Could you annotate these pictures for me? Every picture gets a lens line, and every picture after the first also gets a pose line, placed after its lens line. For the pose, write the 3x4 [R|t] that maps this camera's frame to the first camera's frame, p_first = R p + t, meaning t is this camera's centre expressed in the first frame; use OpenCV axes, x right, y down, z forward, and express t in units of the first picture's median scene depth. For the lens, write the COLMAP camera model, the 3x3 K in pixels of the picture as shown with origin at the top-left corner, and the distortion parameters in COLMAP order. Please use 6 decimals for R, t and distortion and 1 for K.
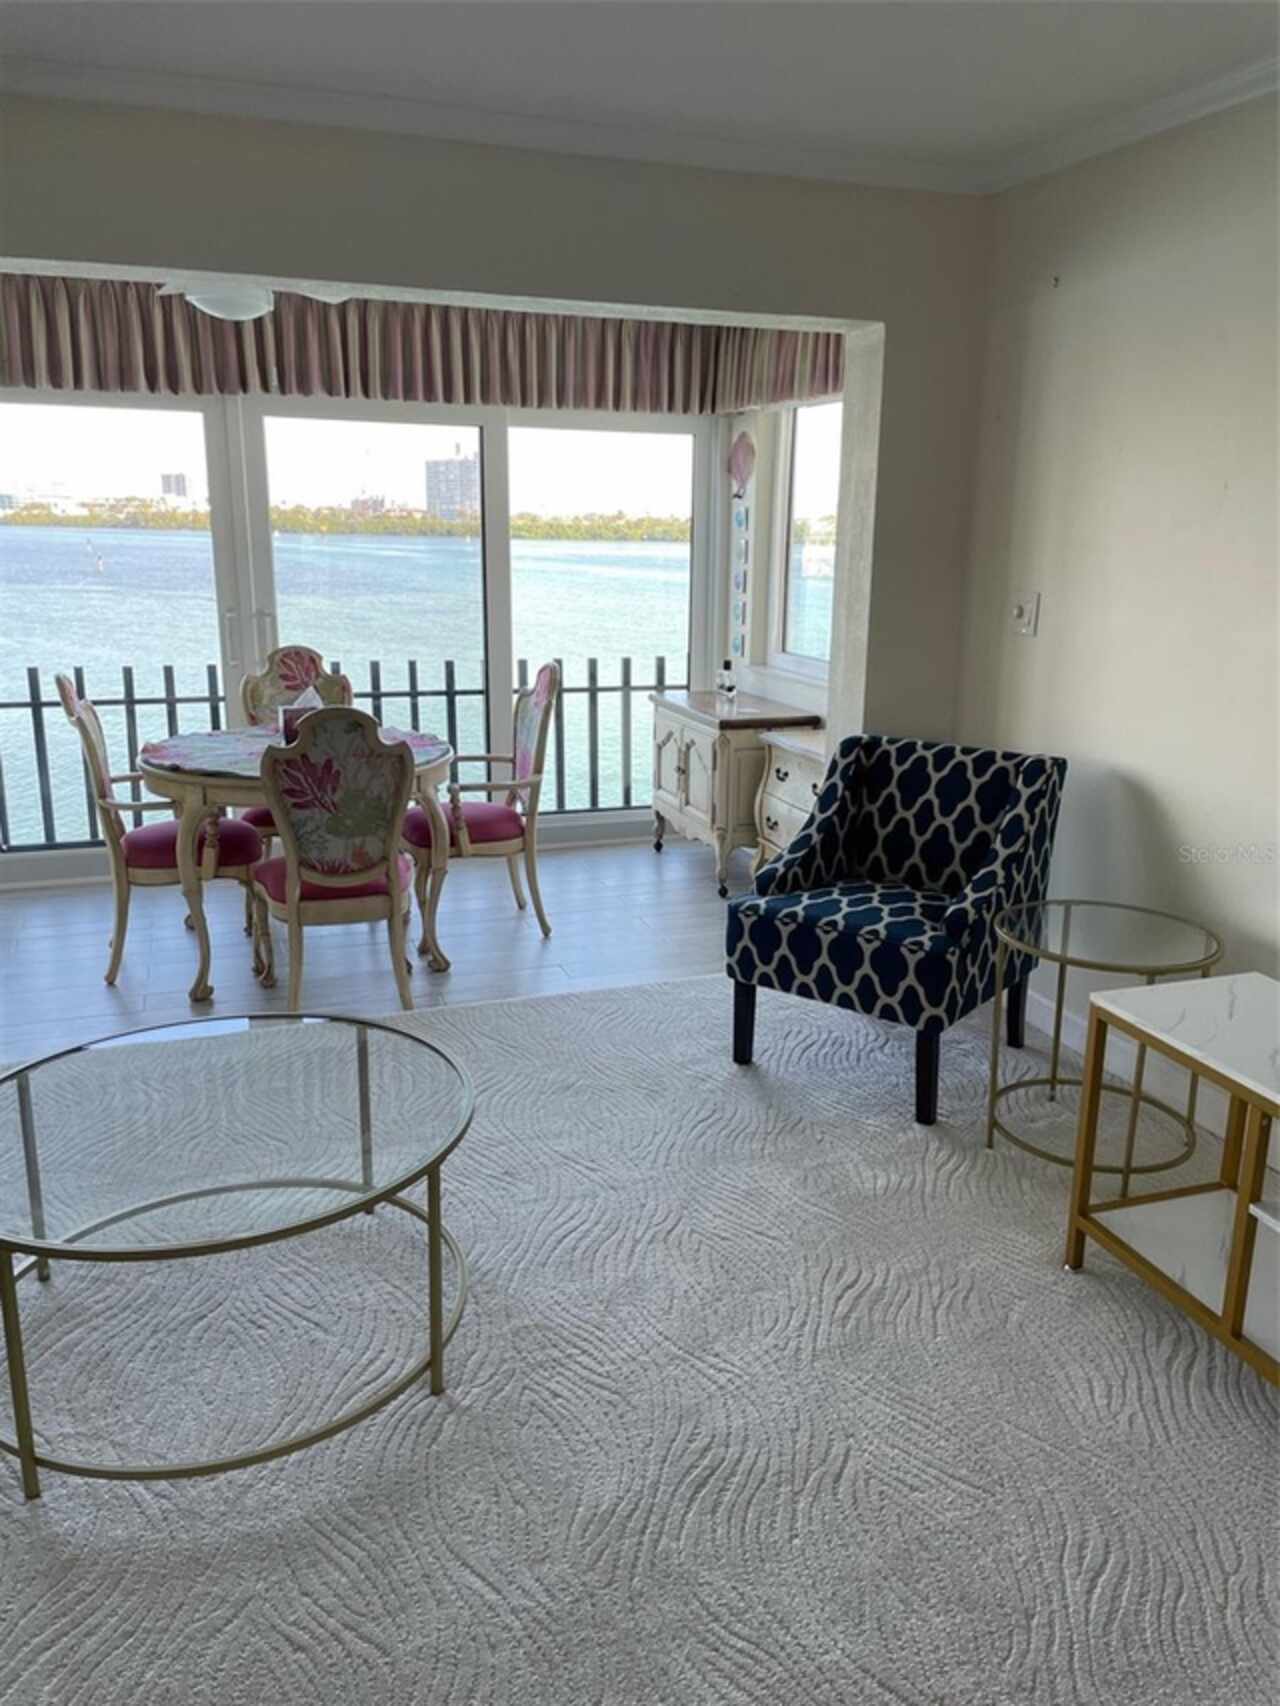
lens RADIAL K [[1310.9, 0, 646.8], [0, 1310.9, 851.4], [0, 0, 1]] dist [0.091284, -0.119893]
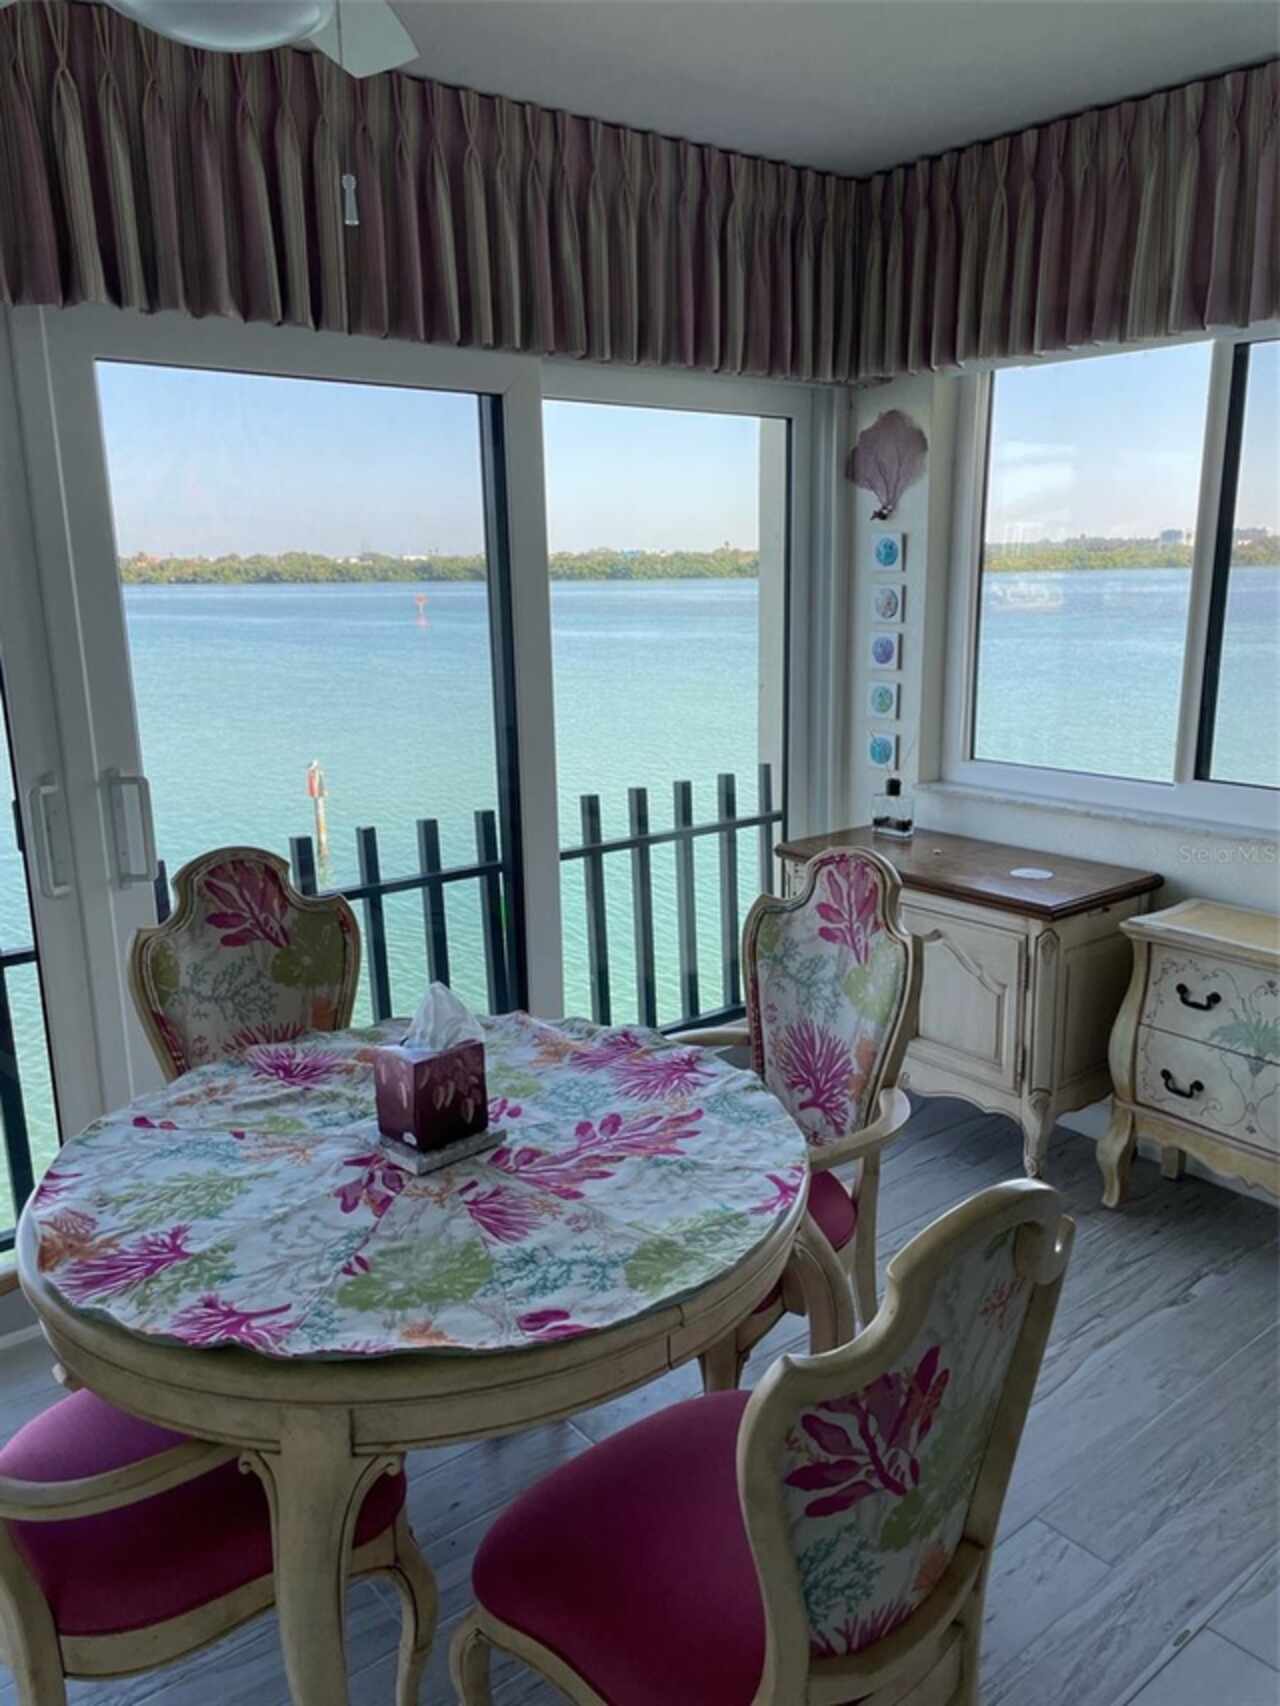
lens RADIAL K [[1310.9, 0, 646.8], [0, 1310.9, 849.3], [0, 0, 1]] dist [0.091284, -0.119893]
pose [[0.940673, -0.101645, 0.323731, -0.347538], [0.110534, 0.993830, -0.009138, -0.167980], [-0.320805, 0.044379, 0.946105, 0.637869]]
